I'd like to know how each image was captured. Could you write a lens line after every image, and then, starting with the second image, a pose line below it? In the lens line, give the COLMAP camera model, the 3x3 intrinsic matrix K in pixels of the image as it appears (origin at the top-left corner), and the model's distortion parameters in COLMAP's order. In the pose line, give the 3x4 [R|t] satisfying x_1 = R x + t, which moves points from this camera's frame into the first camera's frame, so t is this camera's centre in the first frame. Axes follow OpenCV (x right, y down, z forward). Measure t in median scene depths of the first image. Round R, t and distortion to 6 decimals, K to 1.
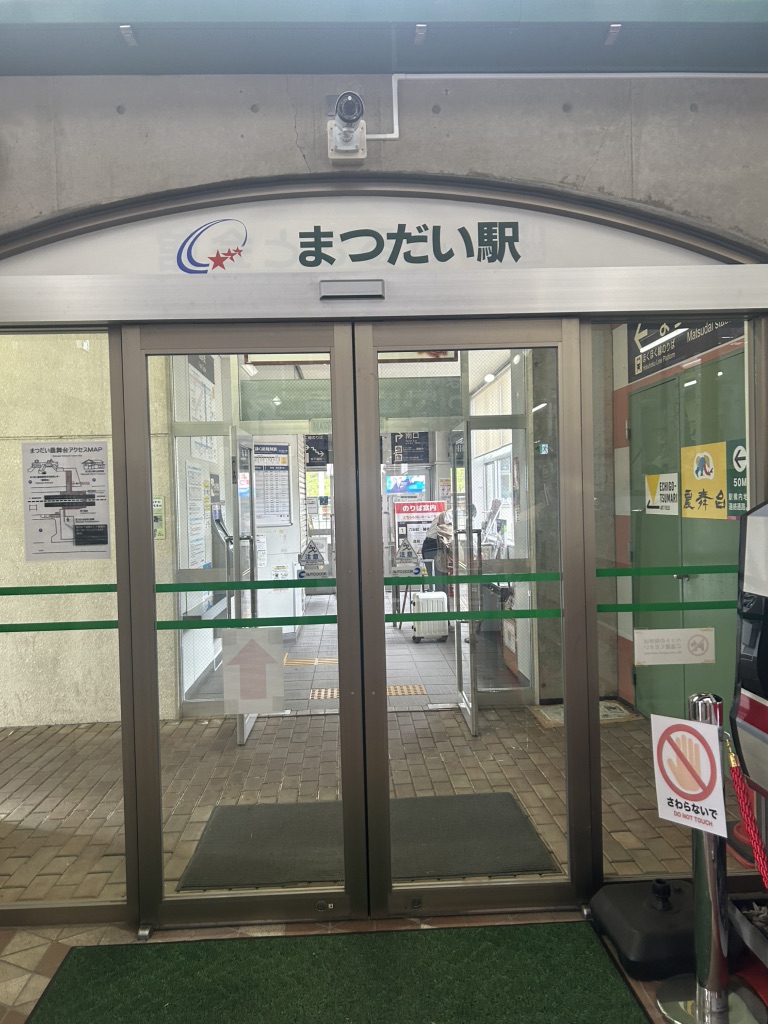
lens RADIAL K [[780.6, 0, 384.0], [0, 780.6, 512.0], [0, 0, 1]] dist [0.010298, -0.003182]
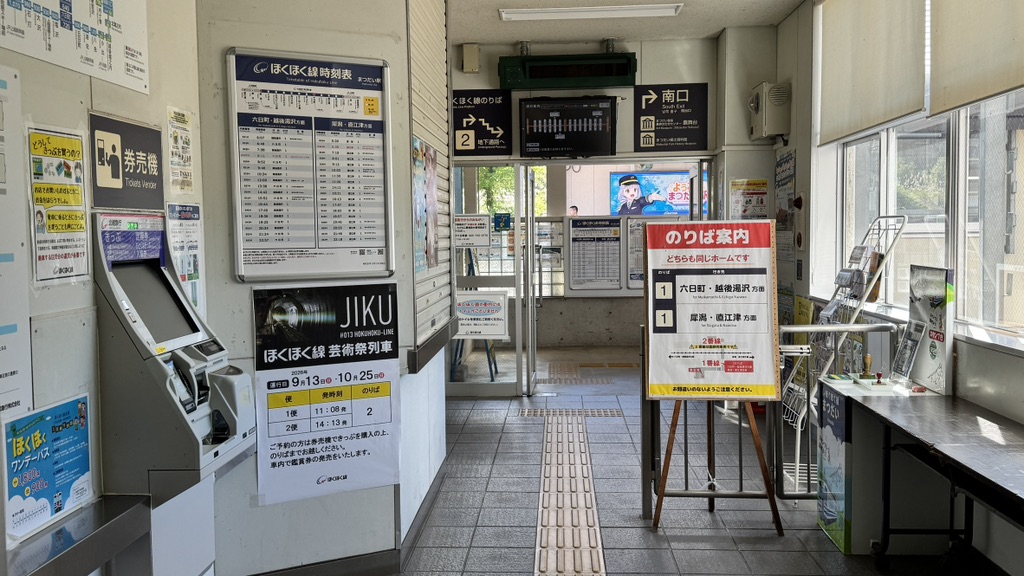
lens RADIAL K [[781.8, 0, 512.0], [0, 781.8, 288.0], [0, 0, 1]] dist [-0.008398, -0.001819]
pose [[0.994148, 0.020442, -0.106072, -0.016193], [-0.014498, 0.998297, 0.056503, 0.000109], [0.107046, -0.054635, 0.992752, 0.581212]]
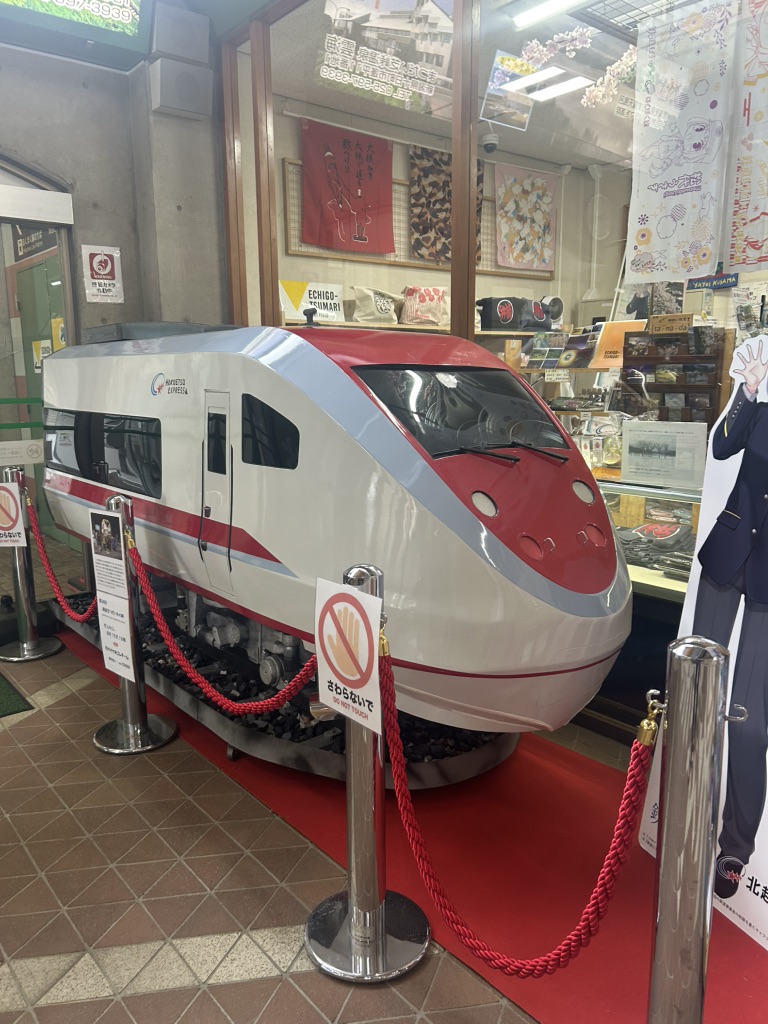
lens RADIAL K [[780.6, 0, 384.0], [0, 780.6, 512.0], [0, 0, 1]] dist [0.010298, -0.003182]
pose [[0.800243, -0.092964, 0.592427, 0.040899], [0.004347, 0.988784, 0.149288, 0.066711], [-0.599661, -0.116891, 0.791671, -0.612870]]
